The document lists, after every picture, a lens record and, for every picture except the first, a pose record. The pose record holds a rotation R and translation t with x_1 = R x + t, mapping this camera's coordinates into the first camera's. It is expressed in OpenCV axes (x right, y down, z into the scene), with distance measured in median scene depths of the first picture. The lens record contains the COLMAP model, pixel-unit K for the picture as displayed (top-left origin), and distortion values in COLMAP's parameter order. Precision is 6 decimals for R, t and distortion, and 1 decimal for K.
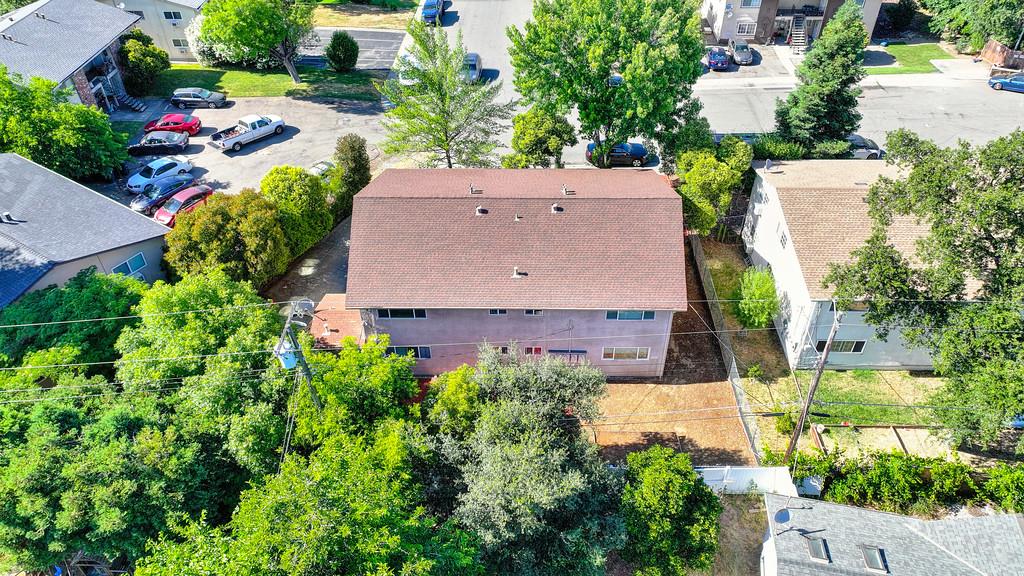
lens RADIAL K [[729.7, 0, 515.8], [0, 729.7, 286.3], [0, 0, 1]] dist [0.005630, 0.011417]
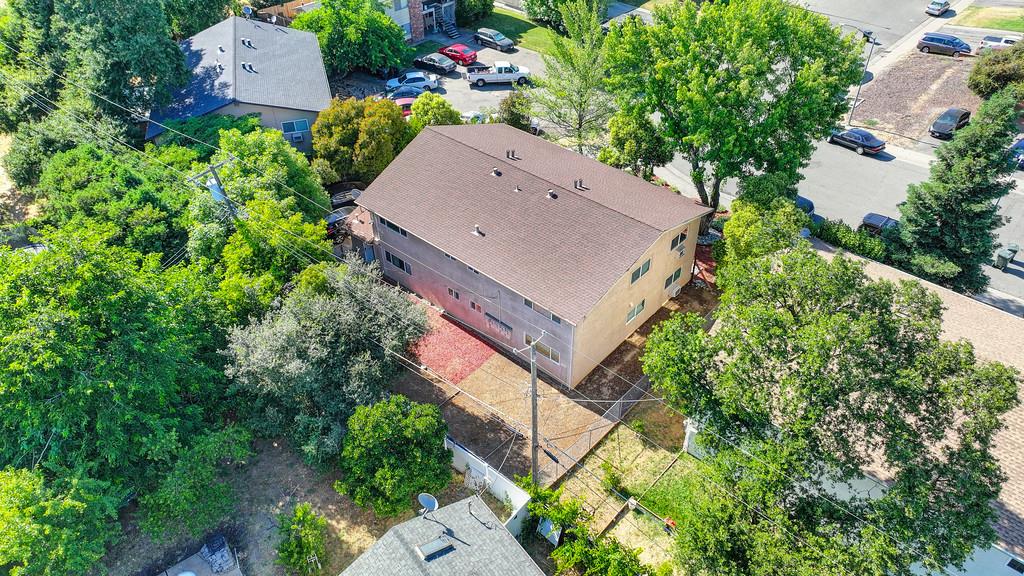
lens RADIAL K [[729.7, 0, 517.2], [0, 729.7, 286.3], [0, 0, 1]] dist [0.005630, 0.011417]
pose [[0.759993, 0.411569, -0.503012, 0.412332], [-0.410885, 0.903915, 0.118792, -0.063672], [0.503571, 0.116399, 0.856077, 0.071185]]
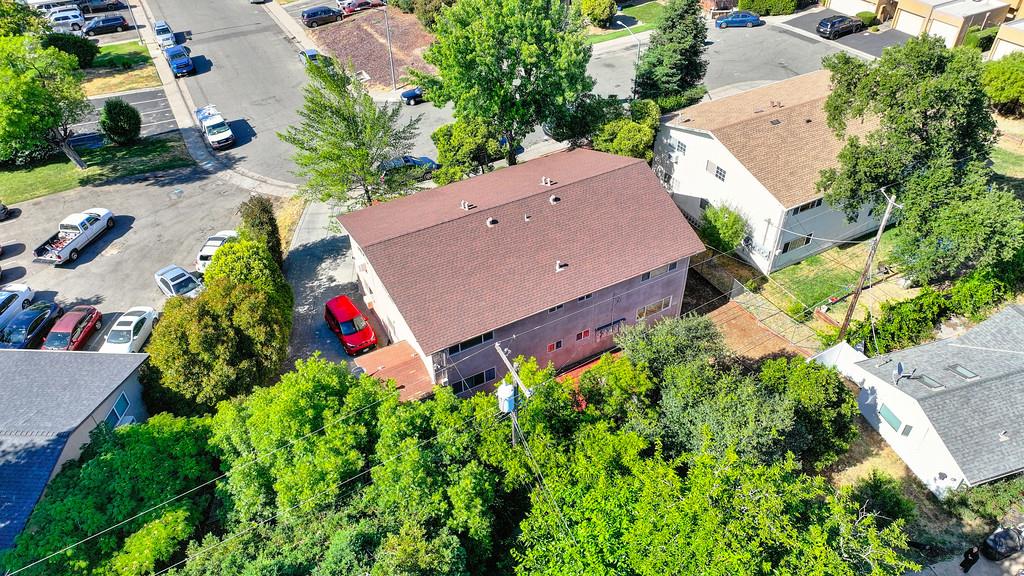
lens RADIAL K [[729.7, 0, 519.4], [0, 729.7, 289.5], [0, 0, 1]] dist [0.005630, 0.011417]
pose [[0.863672, -0.318579, 0.390613, -0.301855], [0.322156, 0.944888, 0.058330, -0.043258], [-0.387669, 0.075460, 0.918705, 0.051297]]
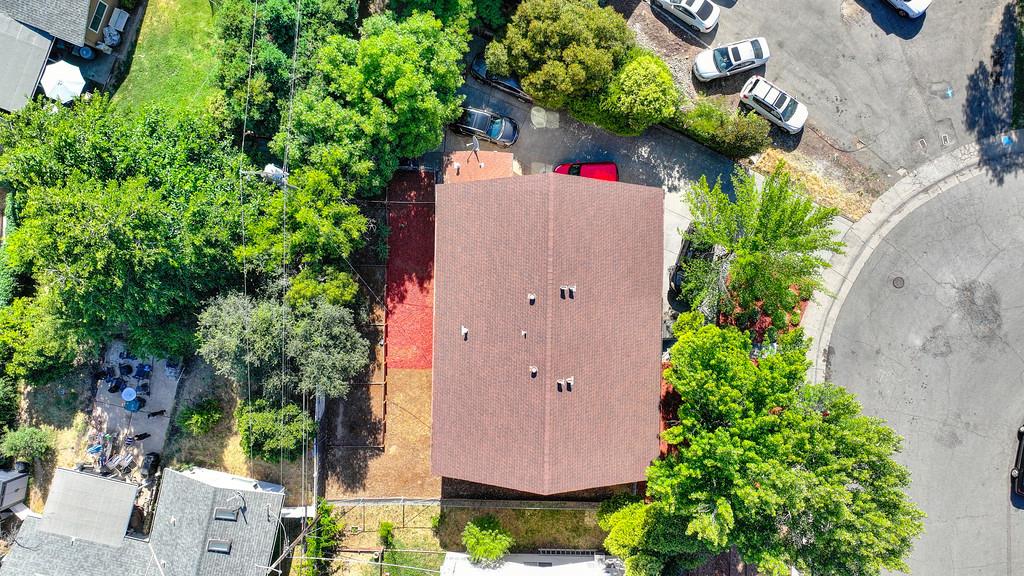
lens RADIAL K [[729.7, 0, 516.1], [0, 729.7, 281.0], [0, 0, 1]] dist [0.005630, 0.011417]
pose [[0.000087, 0.999998, 0.001881, -0.051557], [-0.620910, -0.001421, 0.783880, -0.627431], [0.783882, -0.001236, 0.620909, 0.236593]]
